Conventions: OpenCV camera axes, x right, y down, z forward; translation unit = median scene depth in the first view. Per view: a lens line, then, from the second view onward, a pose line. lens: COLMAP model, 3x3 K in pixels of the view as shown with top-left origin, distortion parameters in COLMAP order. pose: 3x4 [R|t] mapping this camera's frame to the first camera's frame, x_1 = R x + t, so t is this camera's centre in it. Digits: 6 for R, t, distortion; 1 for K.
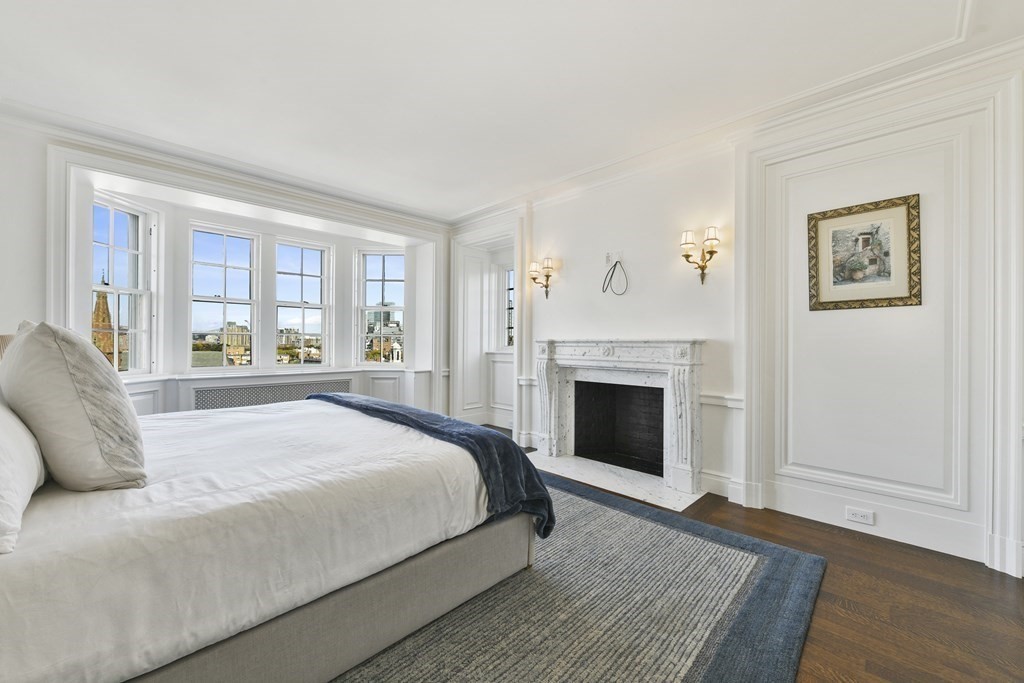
lens RADIAL K [[406.1, 0, 512.0], [0, 406.1, 341.5], [0, 0, 1]] dist [0.001240, 0.000041]
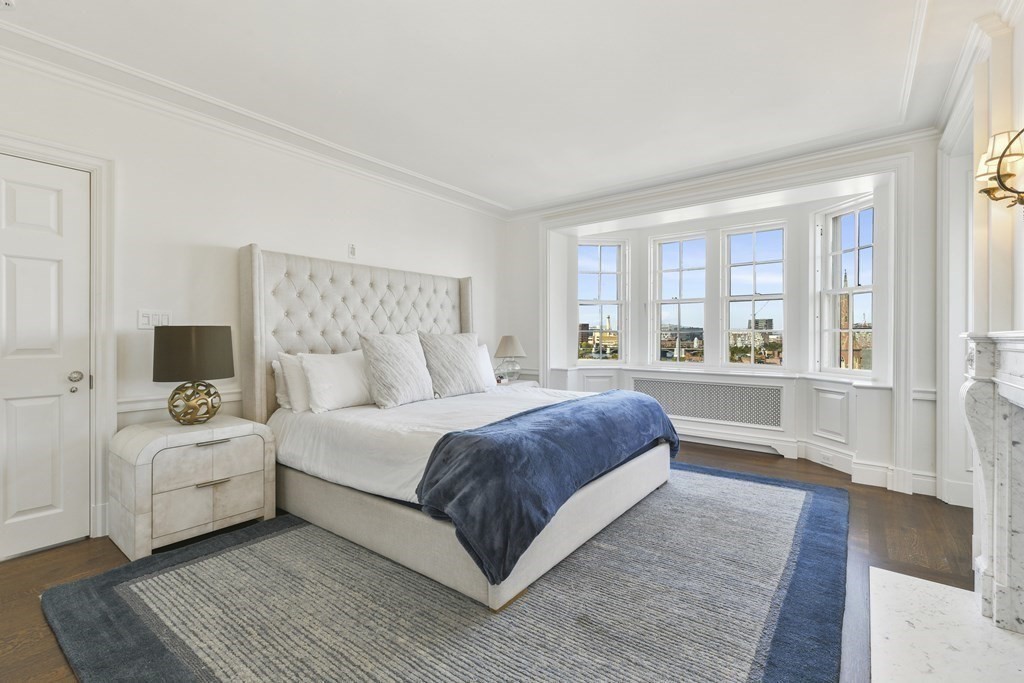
lens RADIAL K [[438.2, 0, 512.0], [0, 438.2, 341.5], [0, 0, 1]] dist [-0.002535, -0.000142]
pose [[0.132205, 0.004657, -0.991211, 0.469438], [0.000121, 0.999989, 0.004715, 0.001261], [0.991222, -0.000743, 0.132203, 0.466192]]
